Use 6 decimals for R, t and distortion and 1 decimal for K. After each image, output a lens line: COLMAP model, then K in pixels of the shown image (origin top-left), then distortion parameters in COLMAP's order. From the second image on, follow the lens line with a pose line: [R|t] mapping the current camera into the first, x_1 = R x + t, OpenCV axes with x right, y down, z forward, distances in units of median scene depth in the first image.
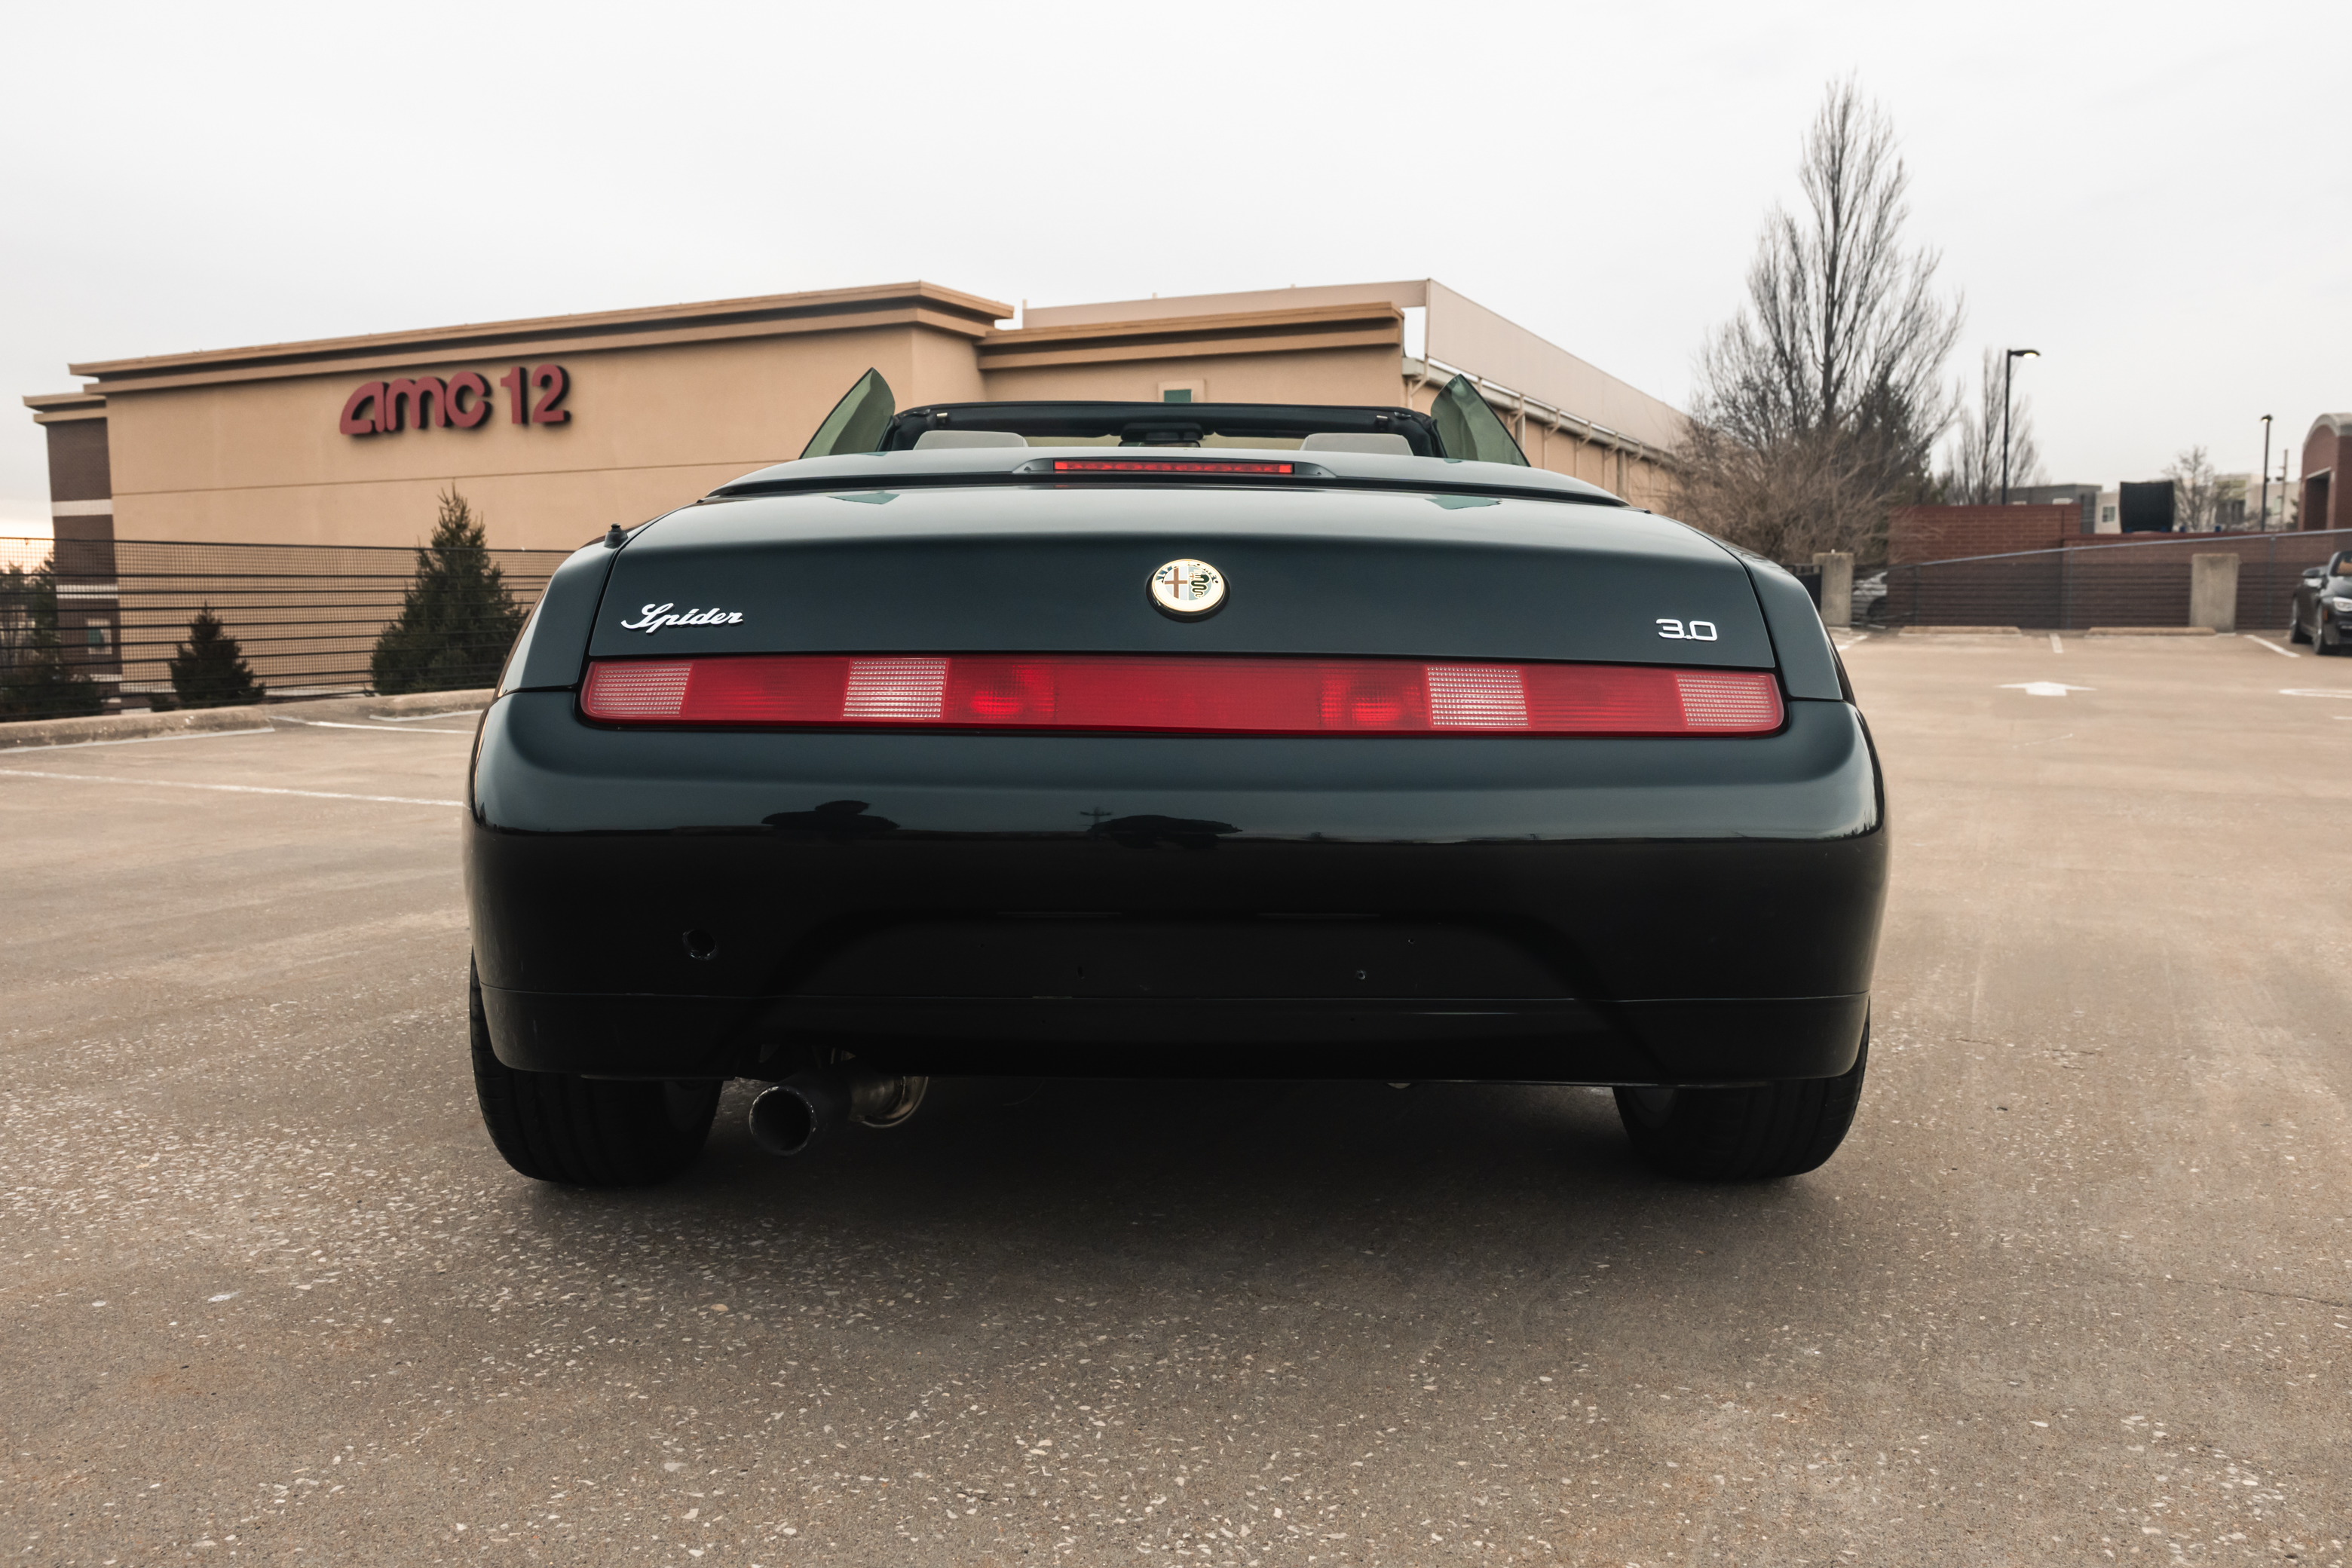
lens RADIAL K [[1849.0, 0, 1171.3], [0, 1849.0, 782.8], [0, 0, 1]] dist [-0.092338, 0.080173]
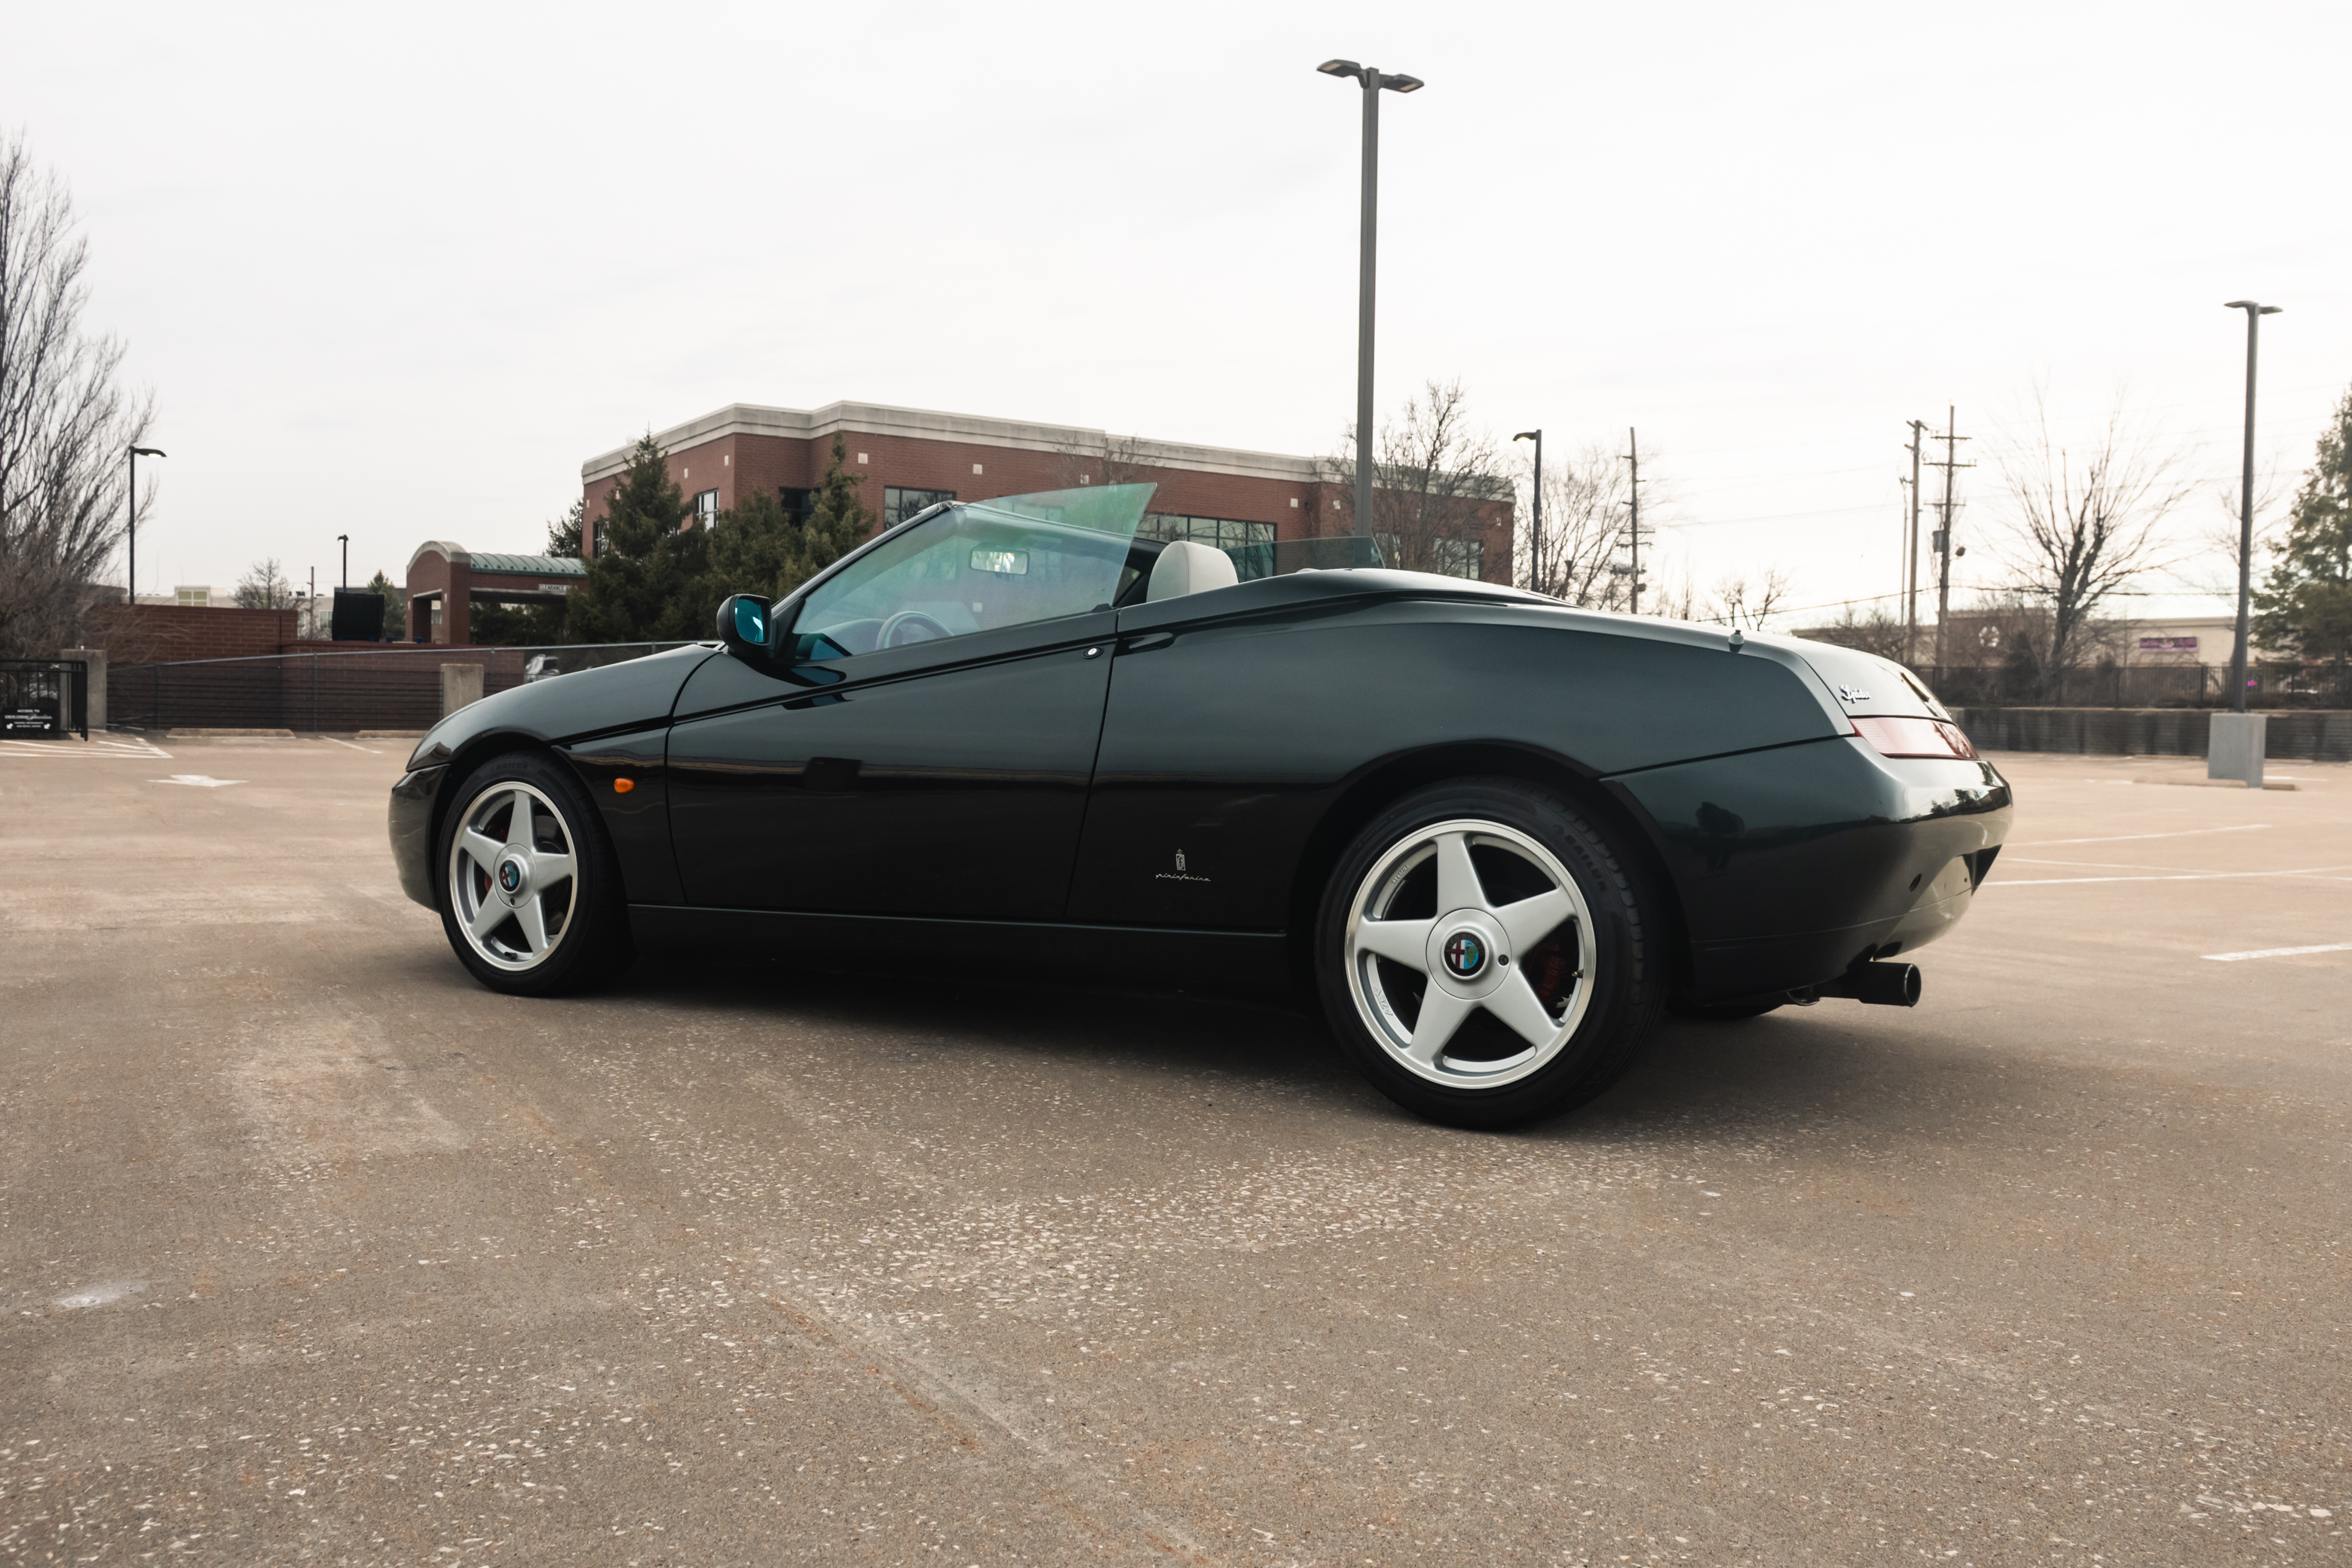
lens RADIAL K [[1849.0, 0, 1171.3], [0, 1849.0, 782.8], [0, 0, 1]] dist [-0.092338, 0.080173]
pose [[0.537126, -0.013874, 0.843388, -0.101424], [0.062920, 0.997738, -0.023659, -0.000459], [-0.841152, 0.065773, 0.536784, 0.032523]]
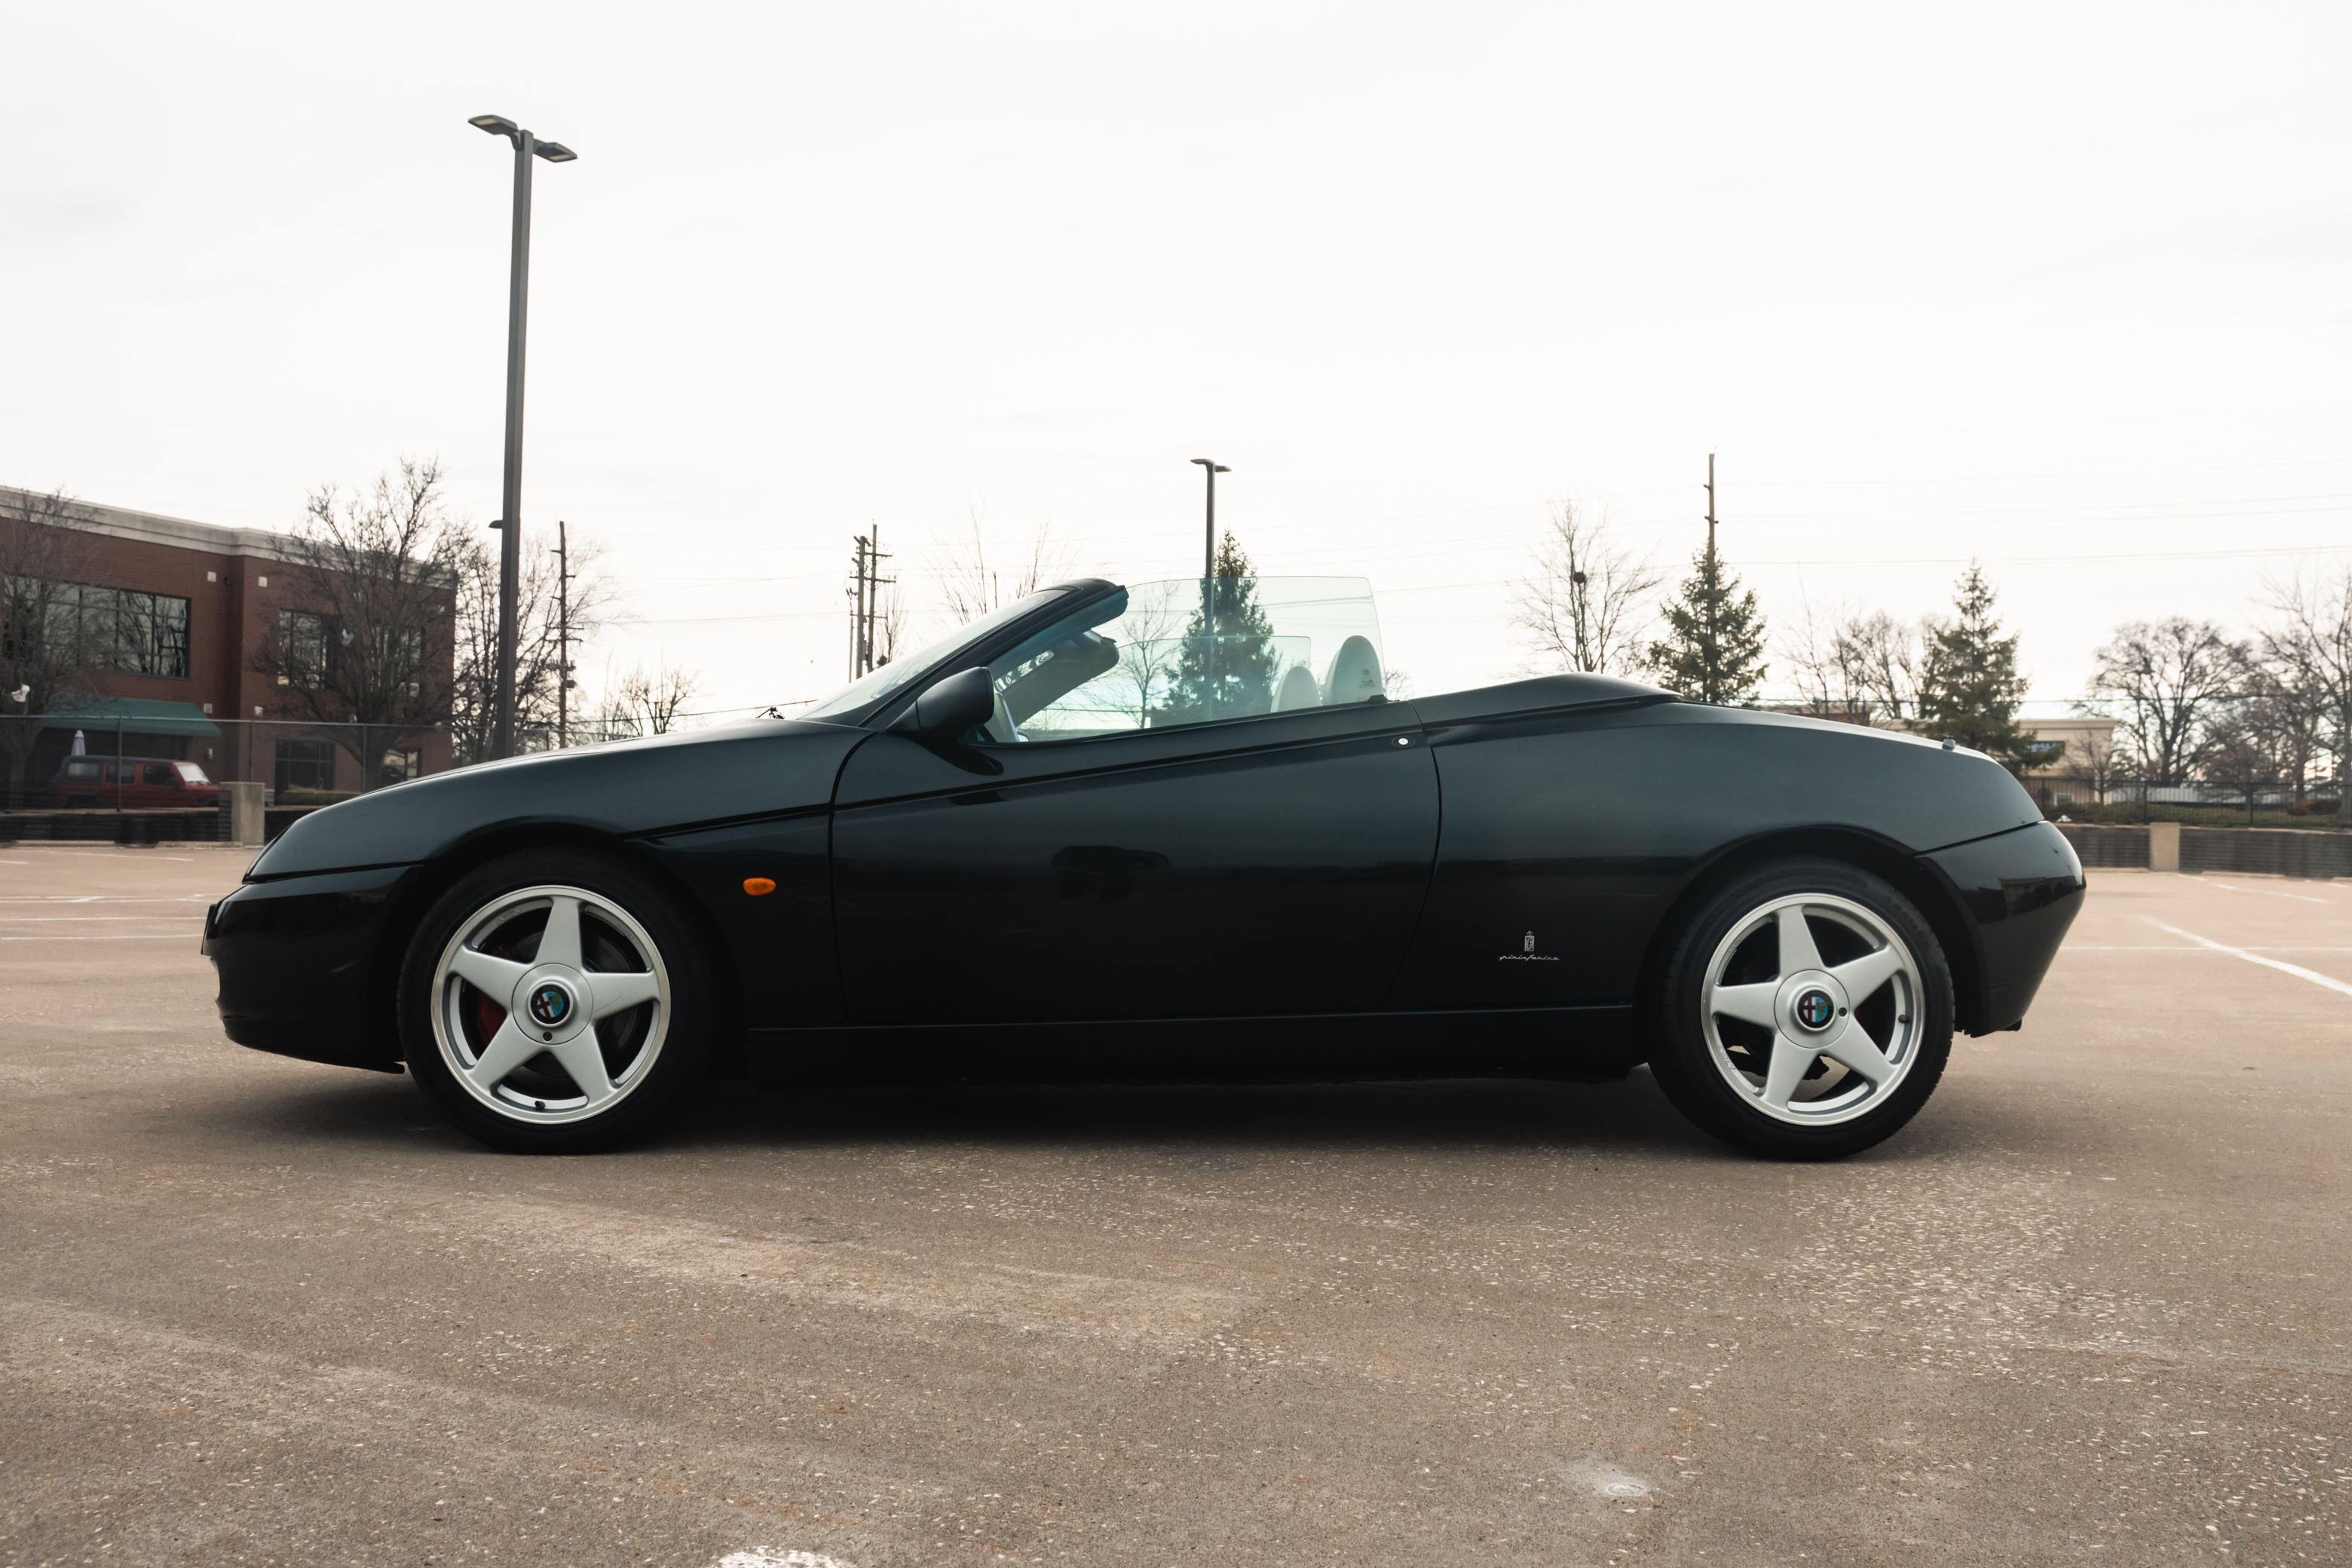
lens RADIAL K [[1856.6, 0, 1176.0], [0, 1856.6, 784.0], [0, 0, 1]] dist [-0.091326, 0.080533]
pose [[-0.025312, 0.034107, 0.999098, -0.120573], [0.084907, 0.995880, -0.031846, -0.005522], [-0.996067, 0.084024, -0.028104, 0.102689]]
